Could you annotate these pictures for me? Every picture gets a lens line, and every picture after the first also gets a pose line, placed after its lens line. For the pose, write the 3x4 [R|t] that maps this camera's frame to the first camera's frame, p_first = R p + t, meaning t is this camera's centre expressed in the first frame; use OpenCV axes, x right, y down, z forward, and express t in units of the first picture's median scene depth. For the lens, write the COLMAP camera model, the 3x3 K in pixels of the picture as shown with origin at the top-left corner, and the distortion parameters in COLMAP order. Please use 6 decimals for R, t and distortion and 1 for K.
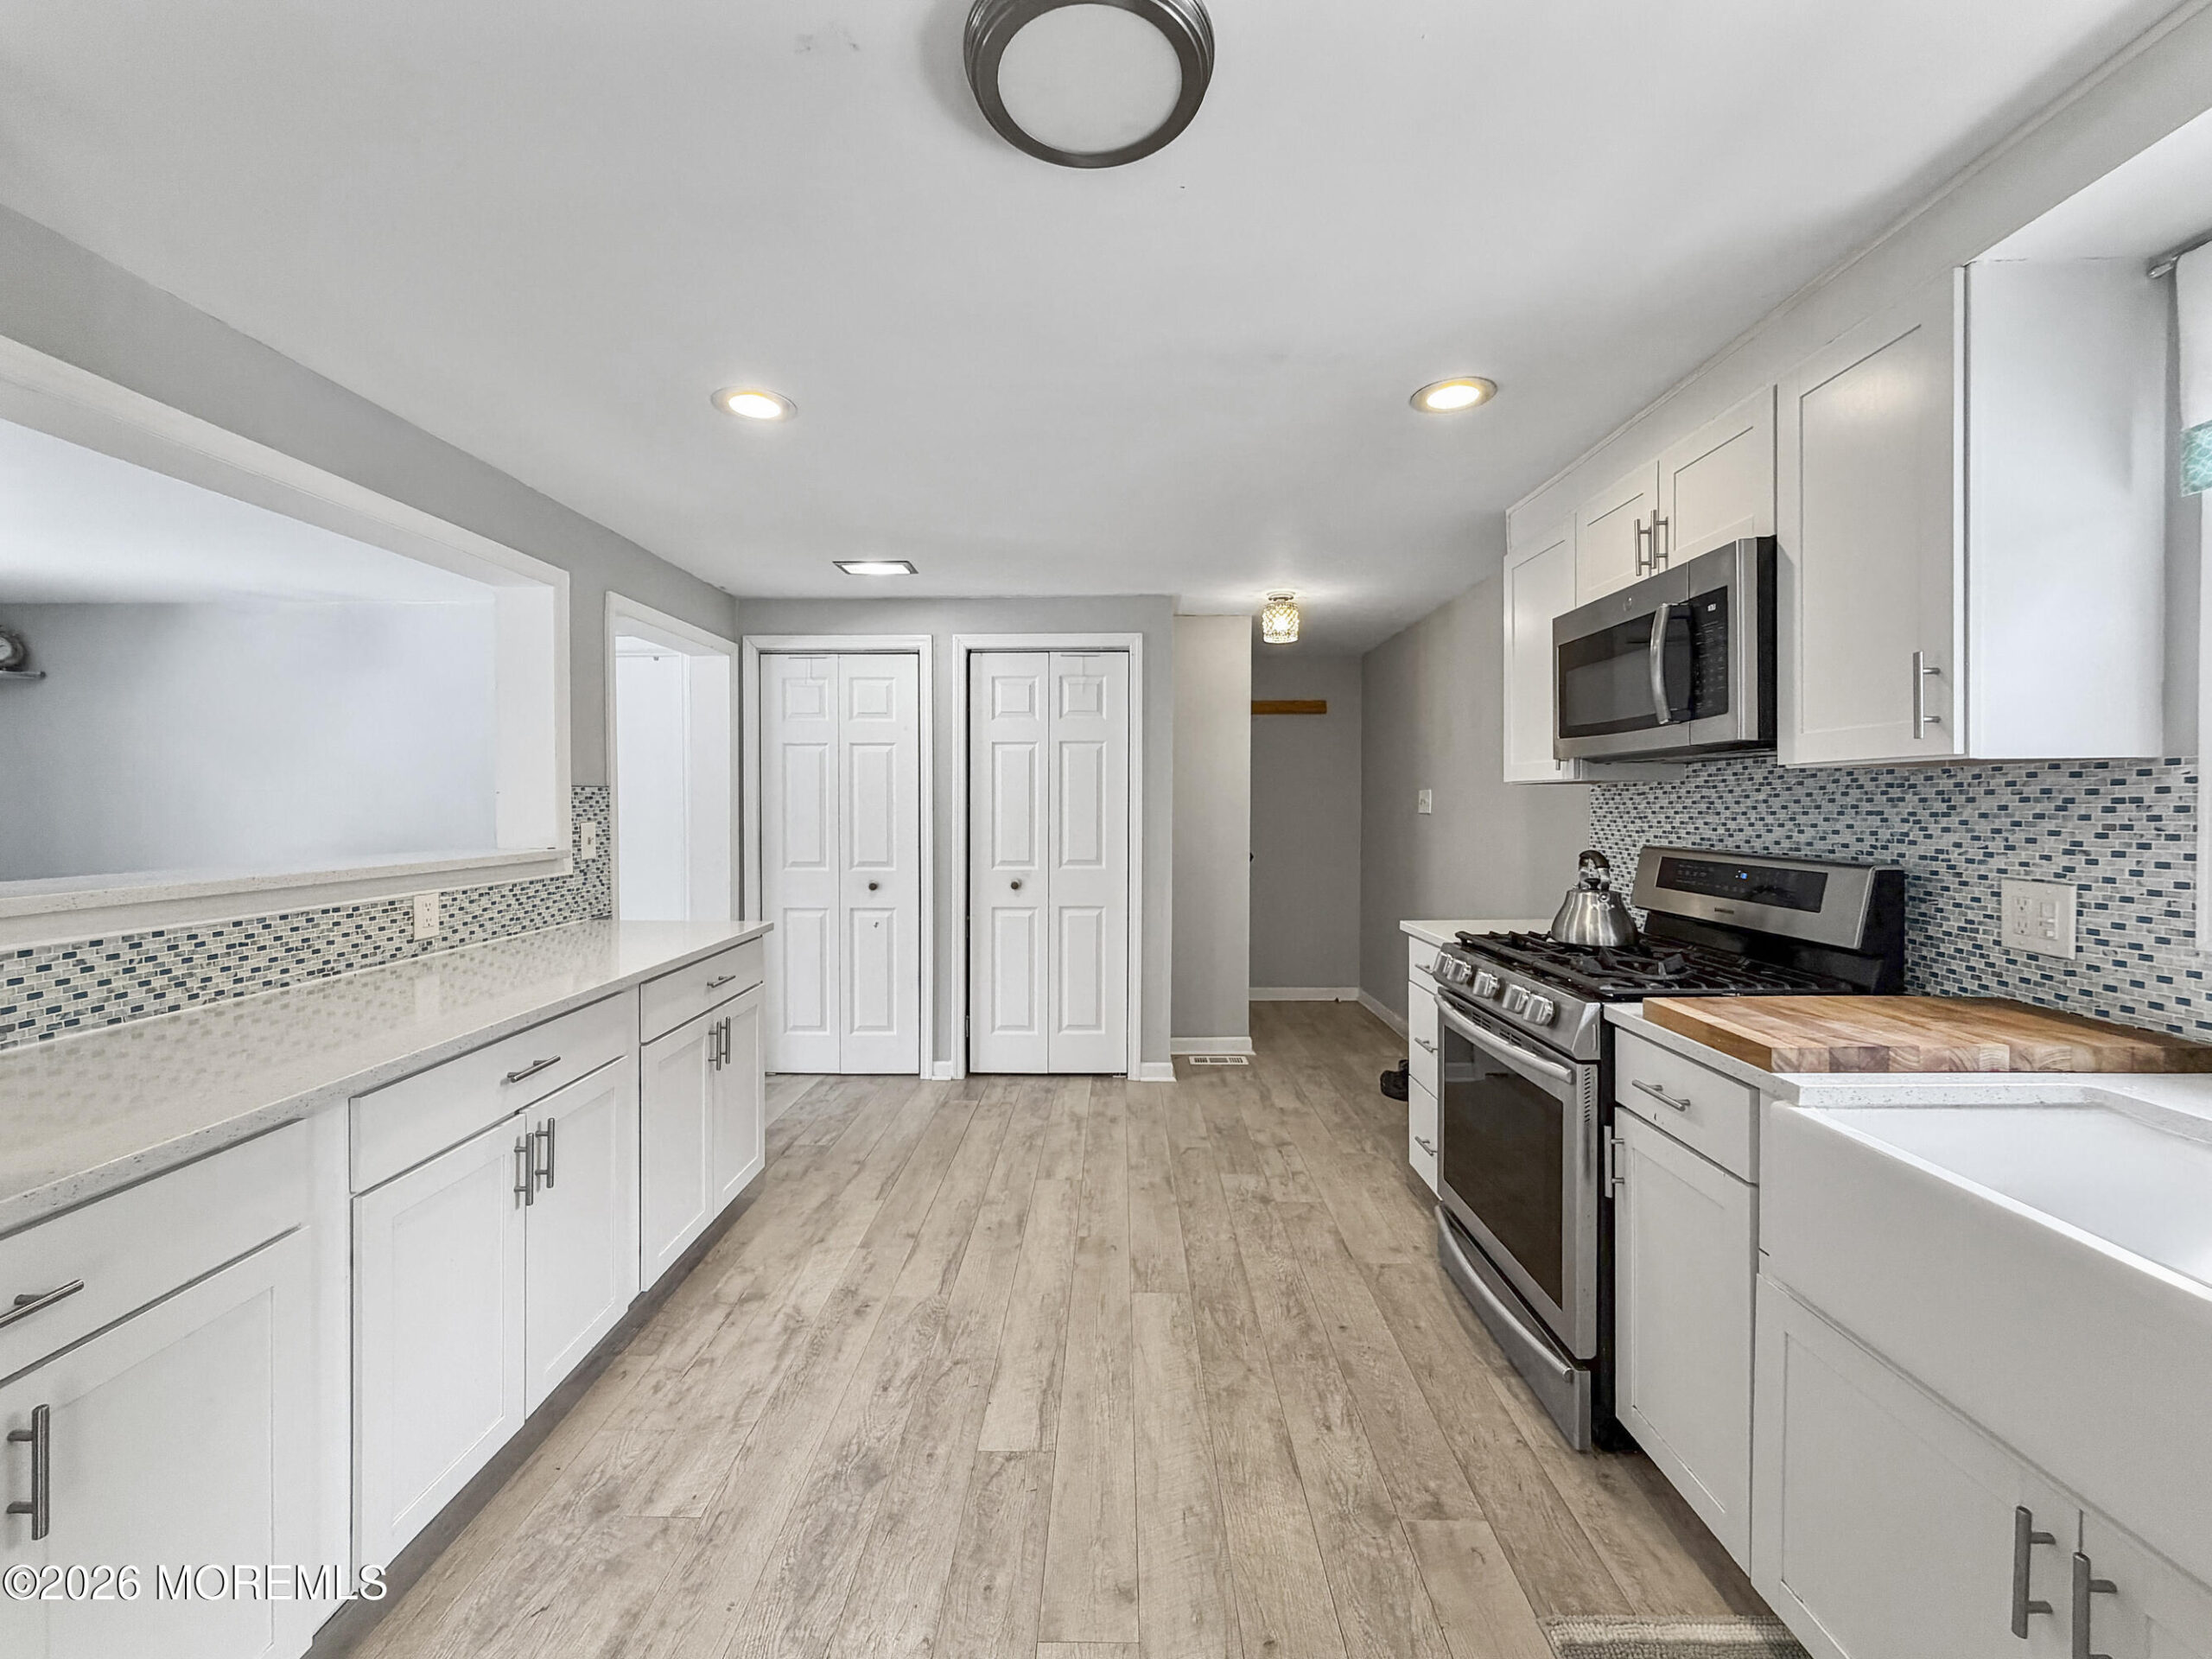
lens RADIAL K [[887.6, 0, 1103.6], [0, 887.6, 812.5], [0, 0, 1]] dist [0.000037, -0.000187]
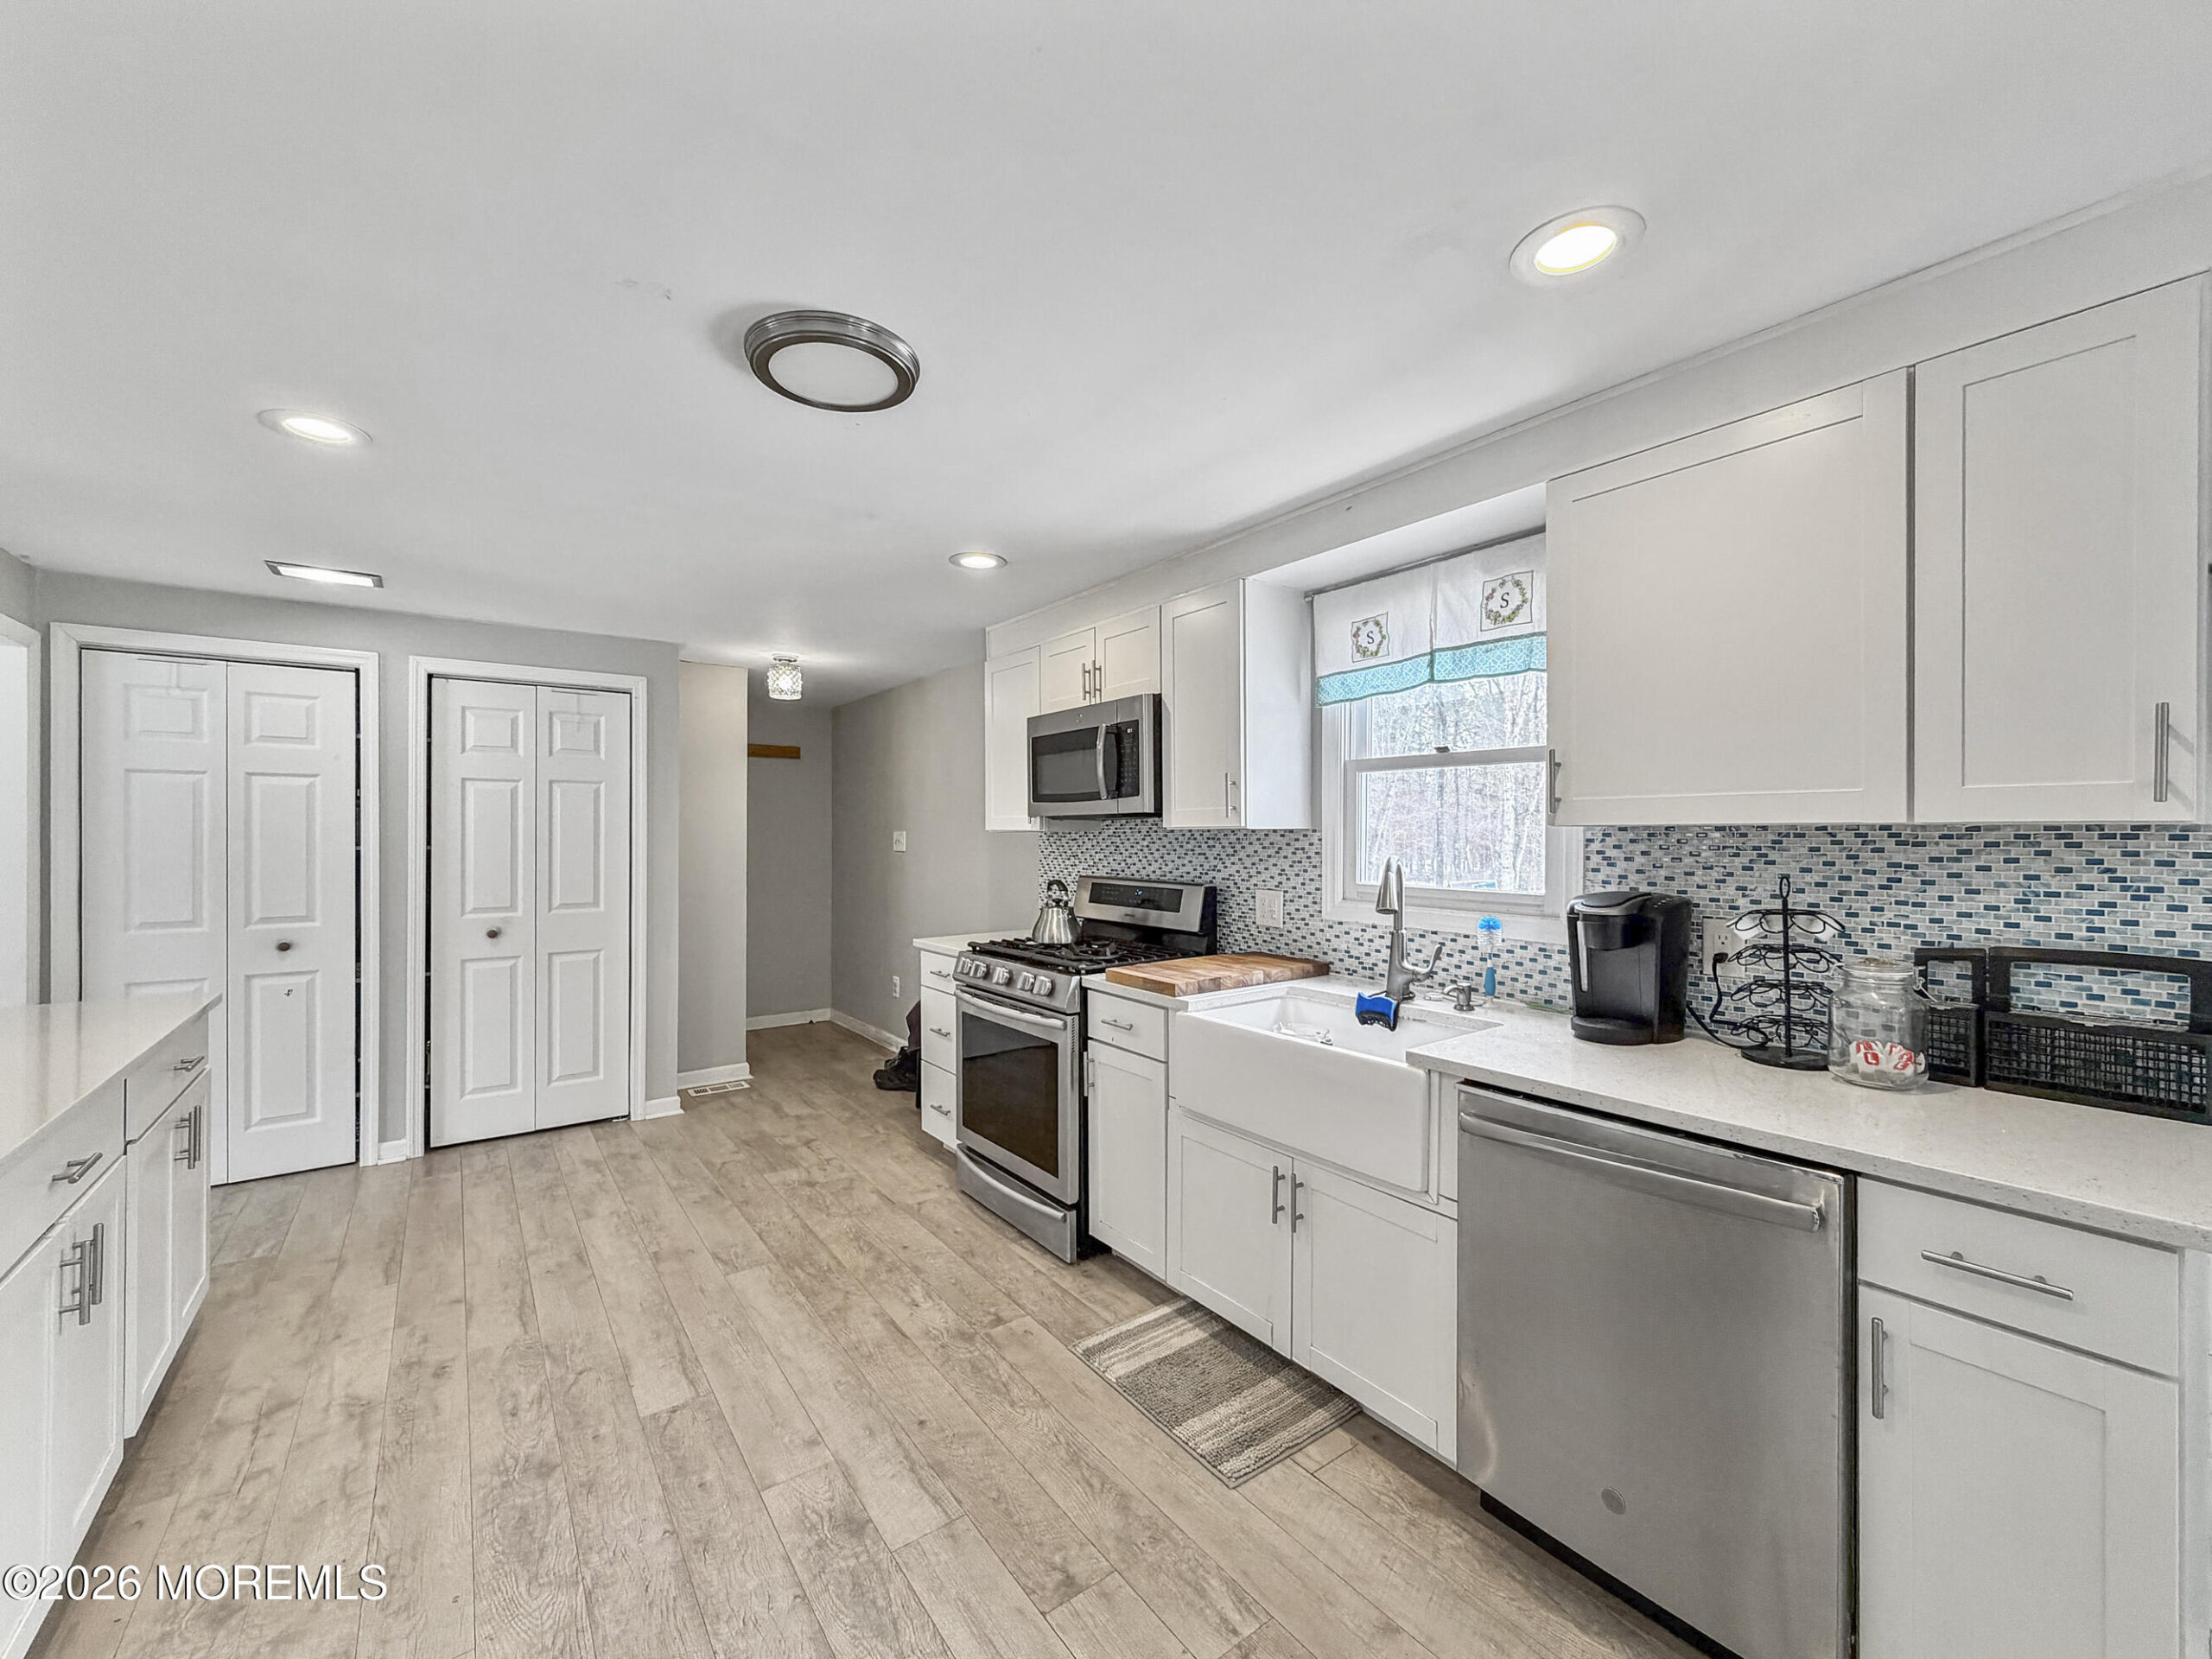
lens RADIAL K [[894.5, 0, 1101.7], [0, 894.5, 829.5], [0, 0, 1]] dist [-0.001127, 0.000169]
pose [[0.796187, 0.004658, 0.605033, -0.268781], [0.004931, 0.999887, -0.014187, -0.017984], [-0.605031, 0.014278, 0.796074, -0.215255]]
